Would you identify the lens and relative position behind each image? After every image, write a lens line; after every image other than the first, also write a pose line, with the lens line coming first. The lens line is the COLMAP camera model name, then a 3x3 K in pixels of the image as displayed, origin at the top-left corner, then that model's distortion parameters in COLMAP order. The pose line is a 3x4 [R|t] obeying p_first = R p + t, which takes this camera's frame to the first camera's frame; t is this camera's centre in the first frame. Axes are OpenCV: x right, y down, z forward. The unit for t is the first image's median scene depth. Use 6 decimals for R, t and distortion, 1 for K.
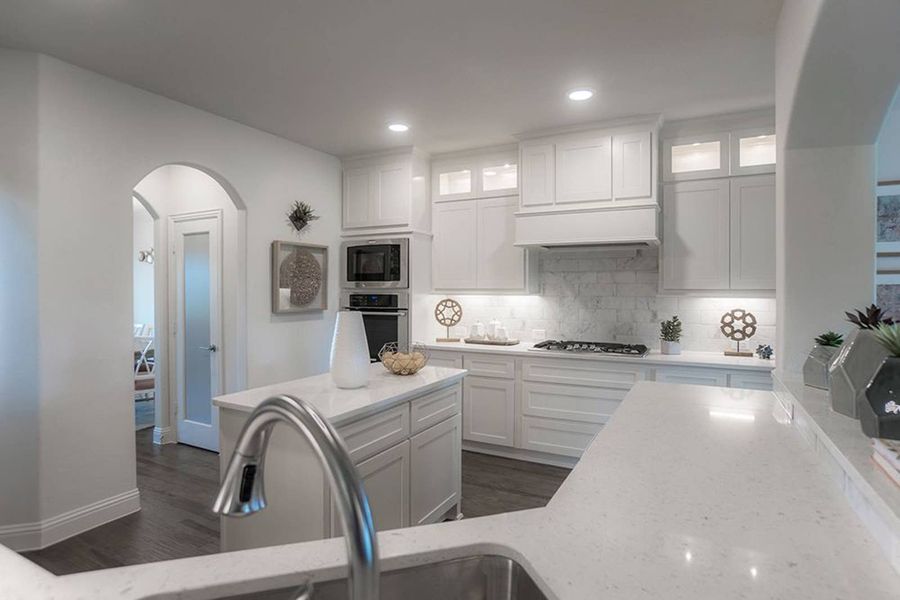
lens RADIAL K [[467.1, 0, 452.6], [0, 467.1, 292.1], [0, 0, 1]] dist [-0.015320, 0.000748]
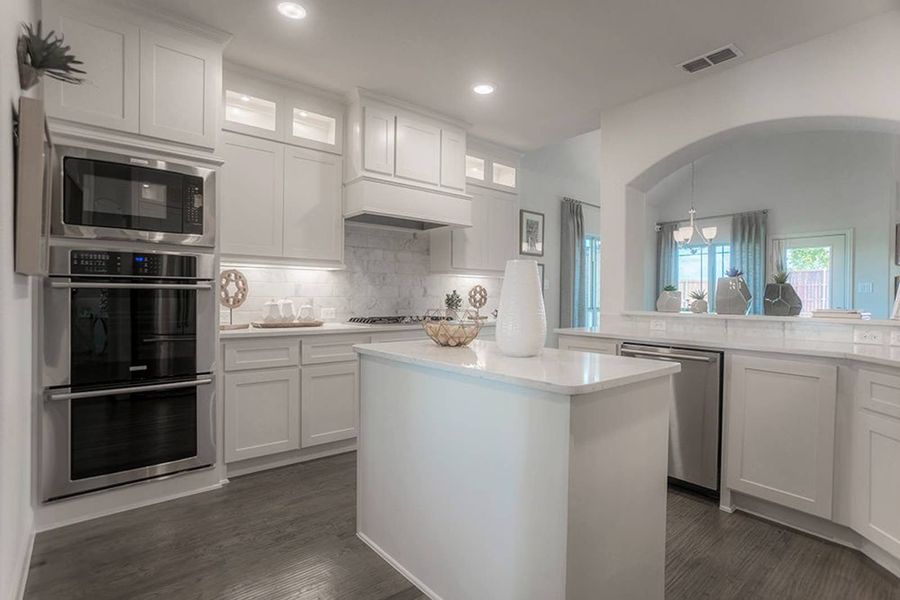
lens RADIAL K [[467.1, 0, 452.2], [0, 467.1, 297.9], [0, 0, 1]] dist [-0.015320, 0.000748]
pose [[0.392351, 0.001084, 0.919815, -0.589343], [-0.003515, 0.999994, 0.000321, 0.063686], [-0.919809, -0.003359, 0.392352, 0.460998]]
